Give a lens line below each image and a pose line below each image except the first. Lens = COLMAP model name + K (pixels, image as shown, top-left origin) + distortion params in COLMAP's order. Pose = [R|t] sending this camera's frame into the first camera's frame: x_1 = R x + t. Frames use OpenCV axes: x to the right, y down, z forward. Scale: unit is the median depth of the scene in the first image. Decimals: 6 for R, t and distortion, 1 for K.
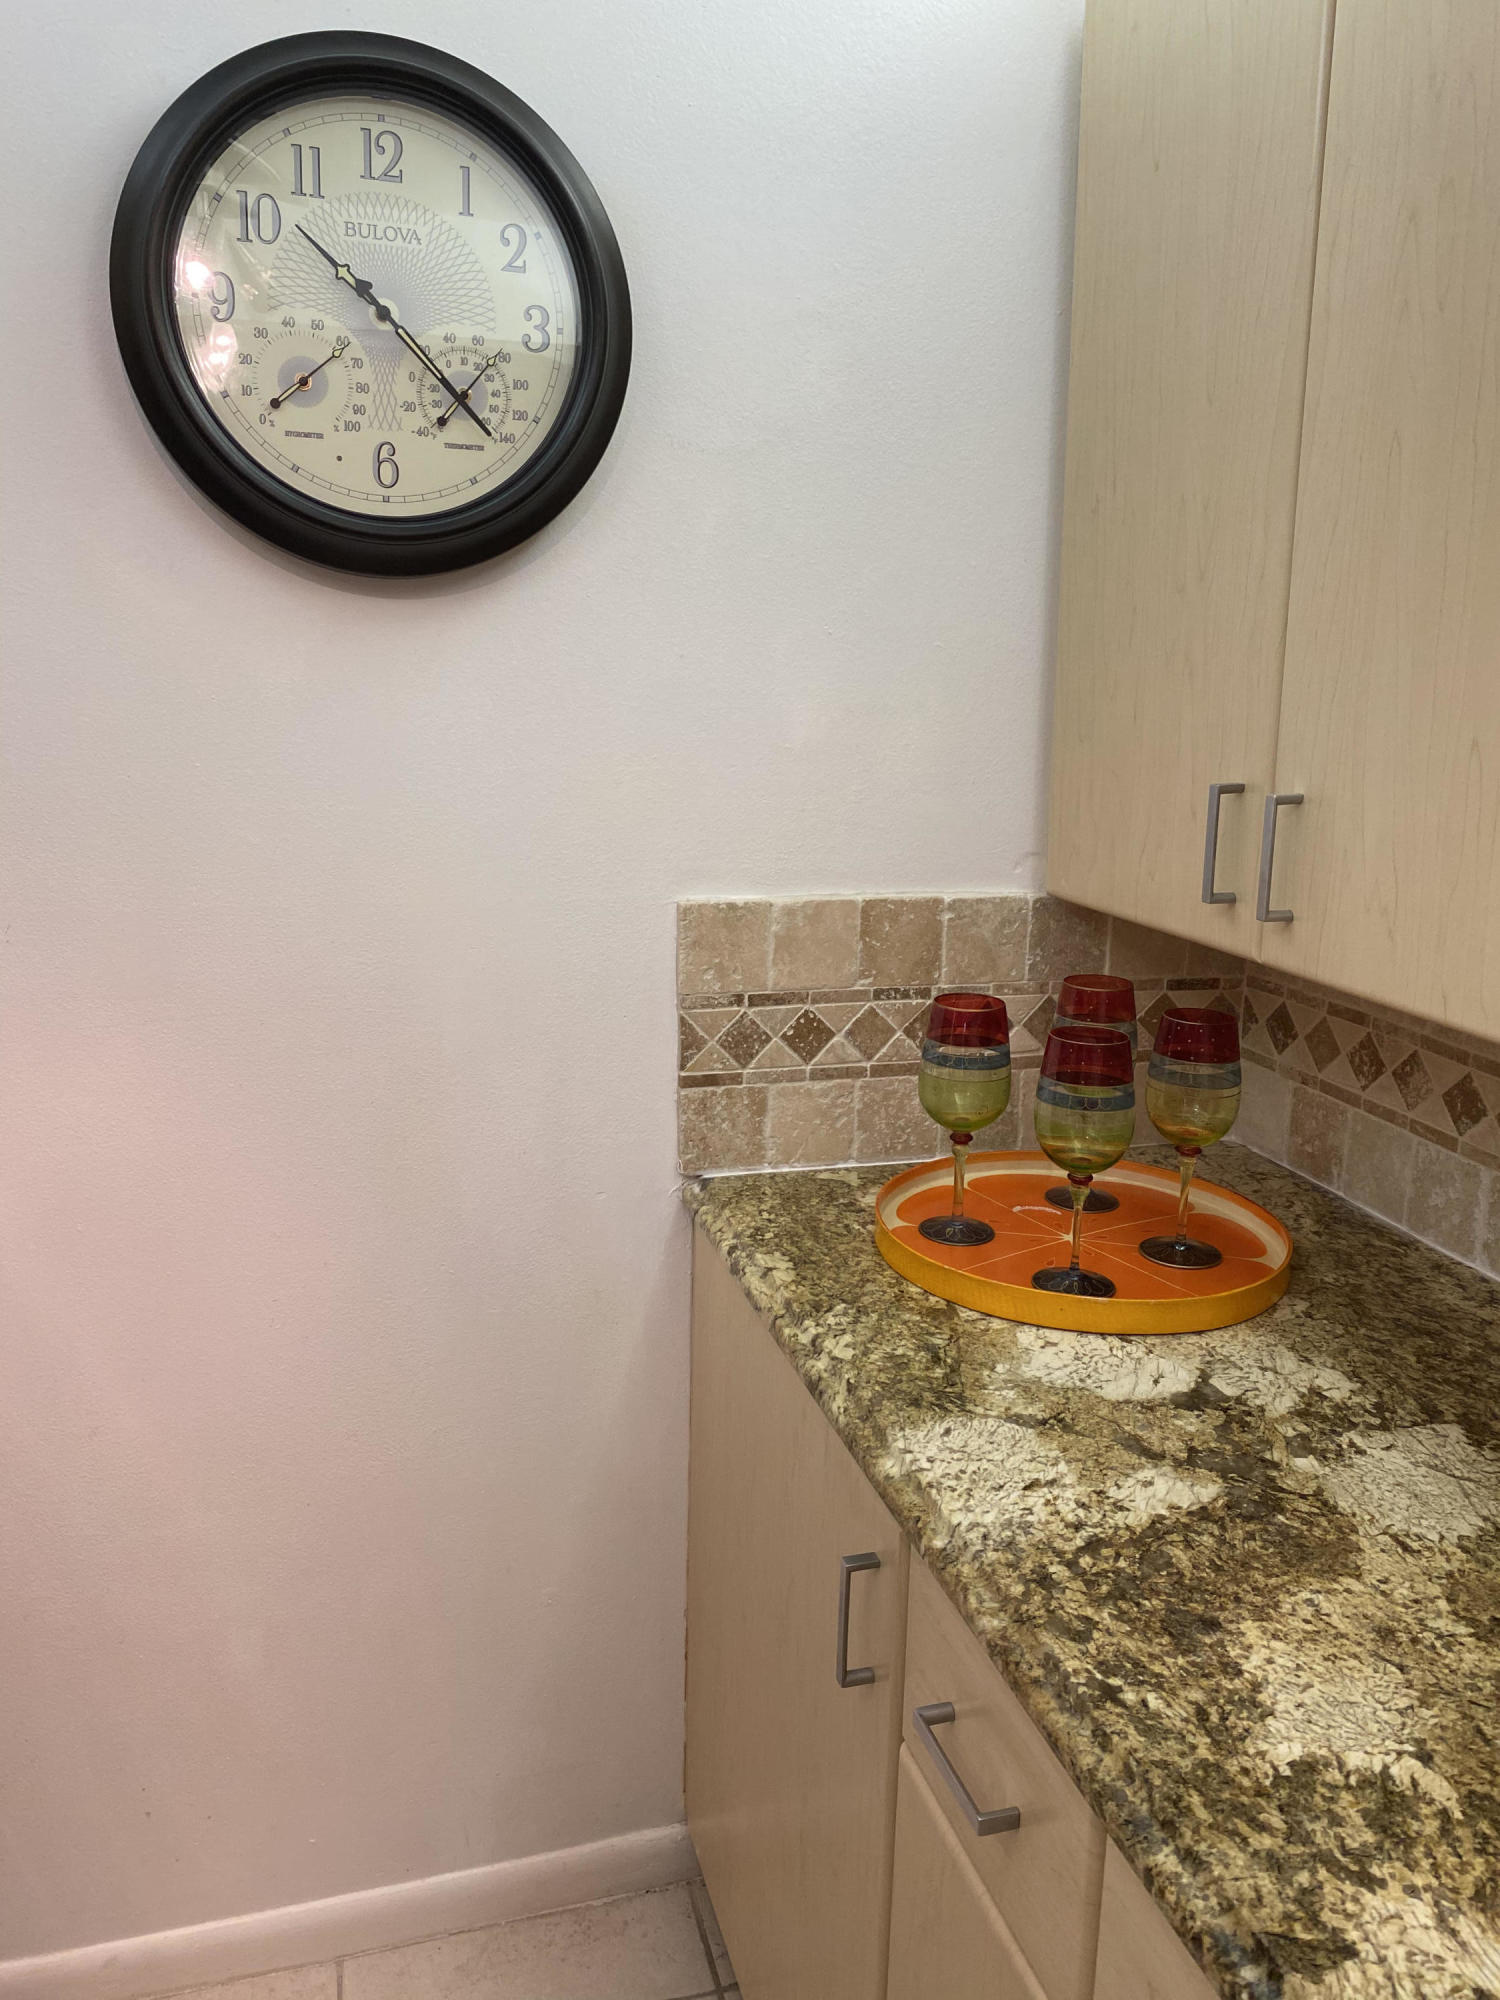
lens RADIAL K [[1493.4, 0, 732.7], [0, 1493.4, 992.4], [0, 0, 1]] dist [-0.004701, -0.010547]
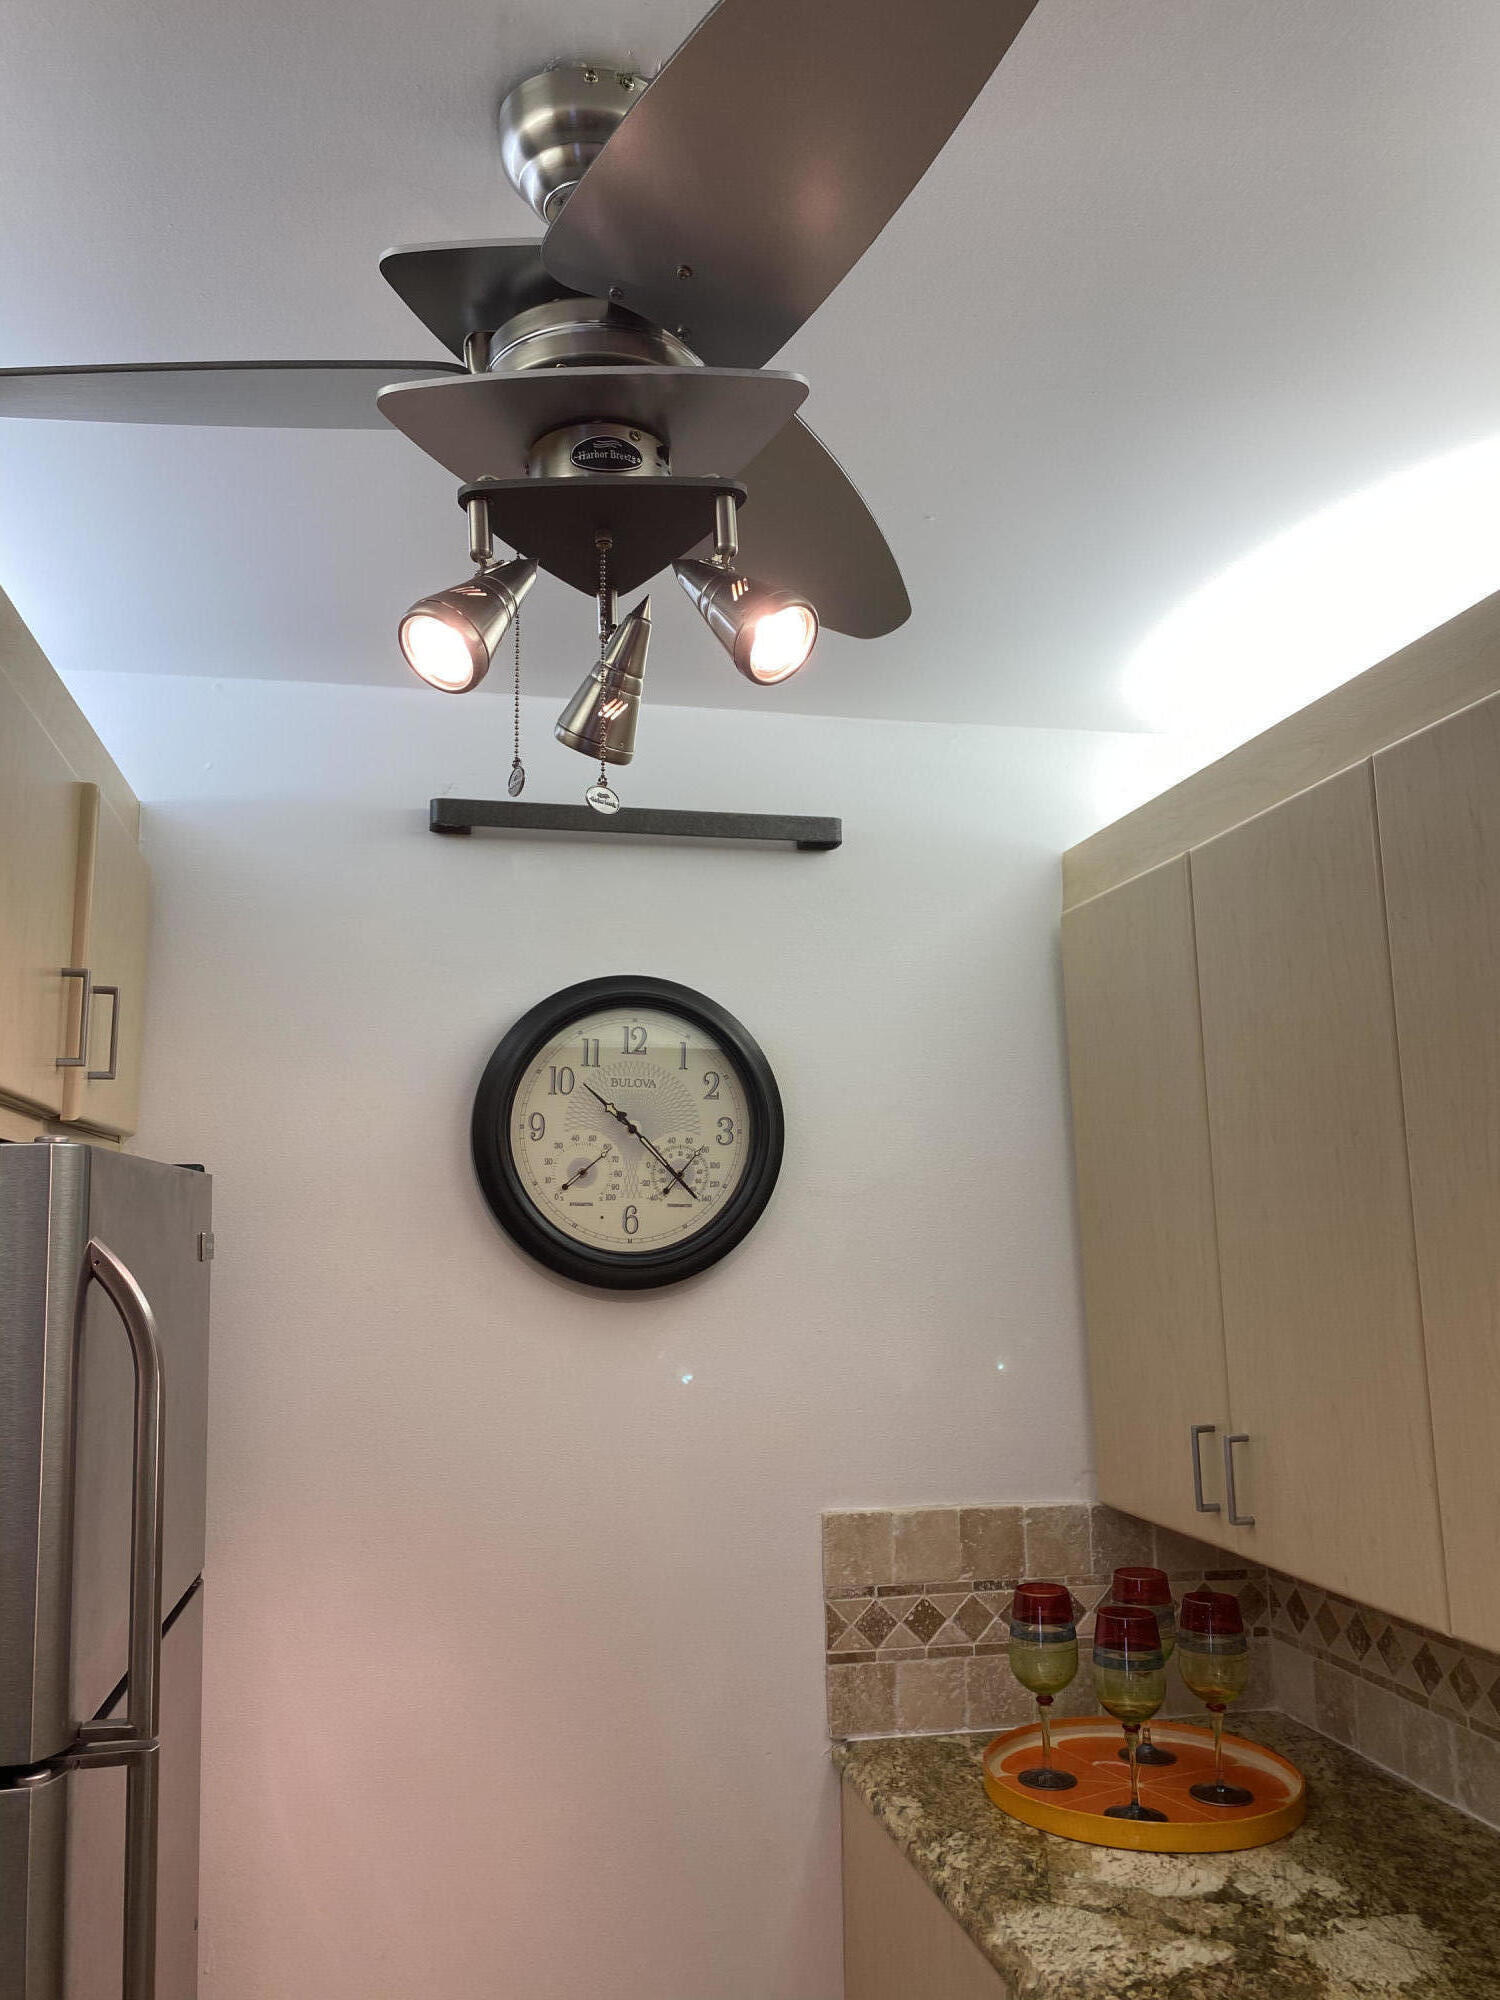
lens RADIAL K [[1493.4, 0, 732.7], [0, 1493.4, 992.4], [0, 0, 1]] dist [-0.004701, -0.010547]
pose [[0.997288, -0.033818, -0.065375, -0.016166], [0.006558, 0.925490, -0.378716, 0.017016], [0.073311, 0.377260, 0.923201, -0.516870]]
